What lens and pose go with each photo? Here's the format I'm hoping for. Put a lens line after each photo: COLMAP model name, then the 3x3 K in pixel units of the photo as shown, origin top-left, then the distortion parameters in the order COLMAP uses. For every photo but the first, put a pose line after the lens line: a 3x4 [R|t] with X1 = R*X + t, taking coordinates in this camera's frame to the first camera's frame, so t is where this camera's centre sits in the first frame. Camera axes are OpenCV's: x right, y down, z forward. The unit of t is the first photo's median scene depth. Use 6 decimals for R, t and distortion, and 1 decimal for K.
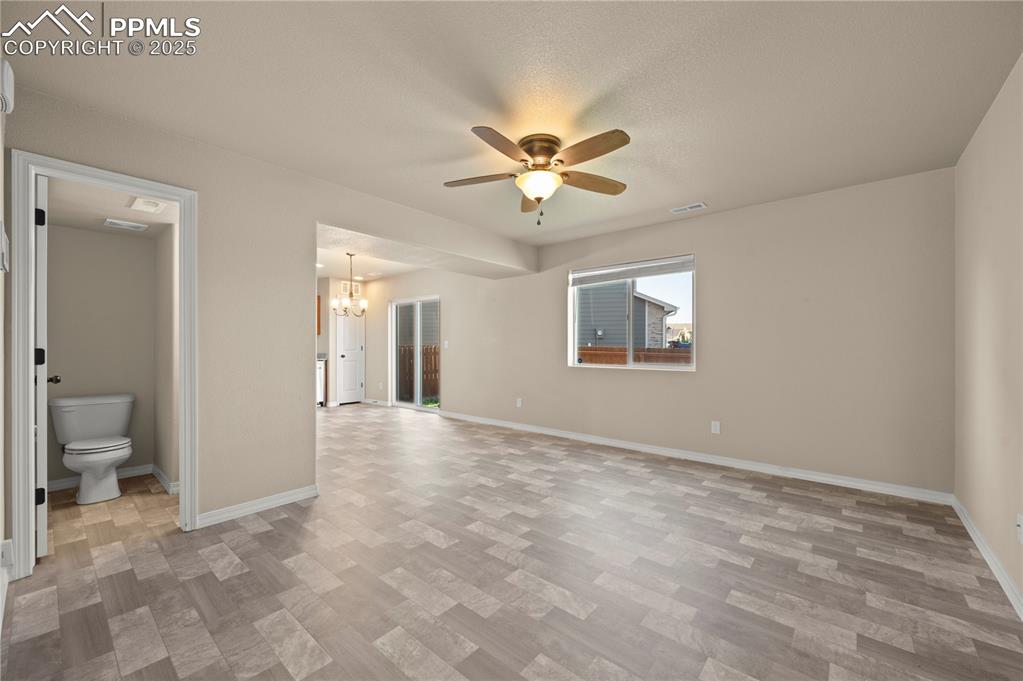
lens RADIAL K [[404.1, 0, 509.7], [0, 404.1, 344.7], [0, 0, 1]] dist [-0.001835, -0.000861]
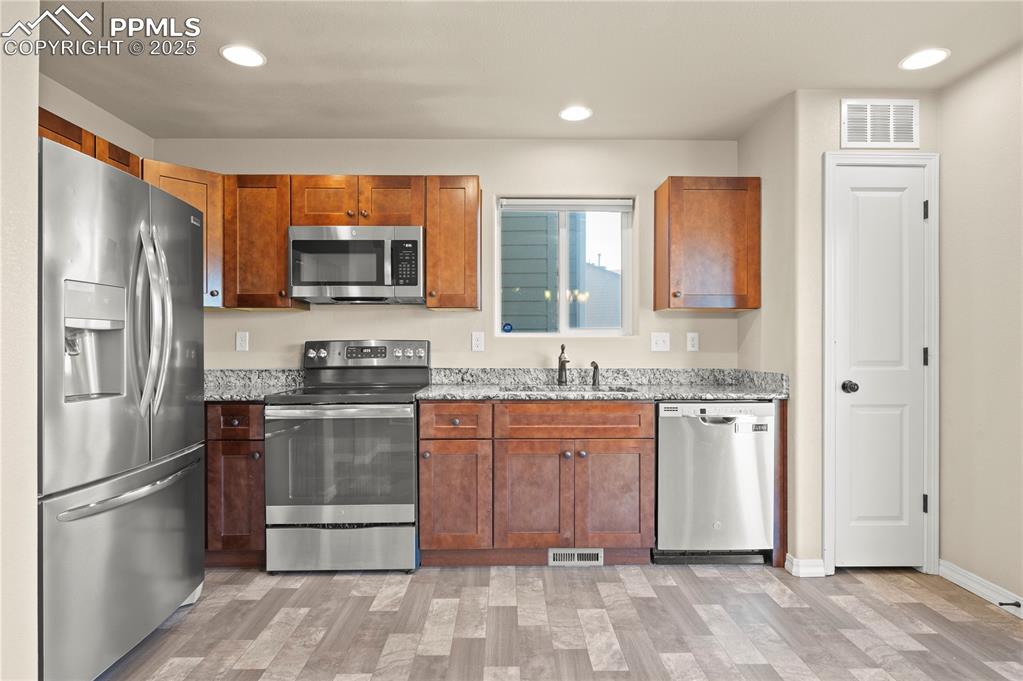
lens RADIAL K [[542.1, 0, 514.0], [0, 542.1, 341.6], [0, 0, 1]] dist [-0.006900, -0.000478]
pose [[0.662542, -0.000302, -0.749025, -0.297979], [-0.004424, 0.999981, -0.004317, 0.001640], [0.749012, 0.006174, 0.662528, 0.613714]]
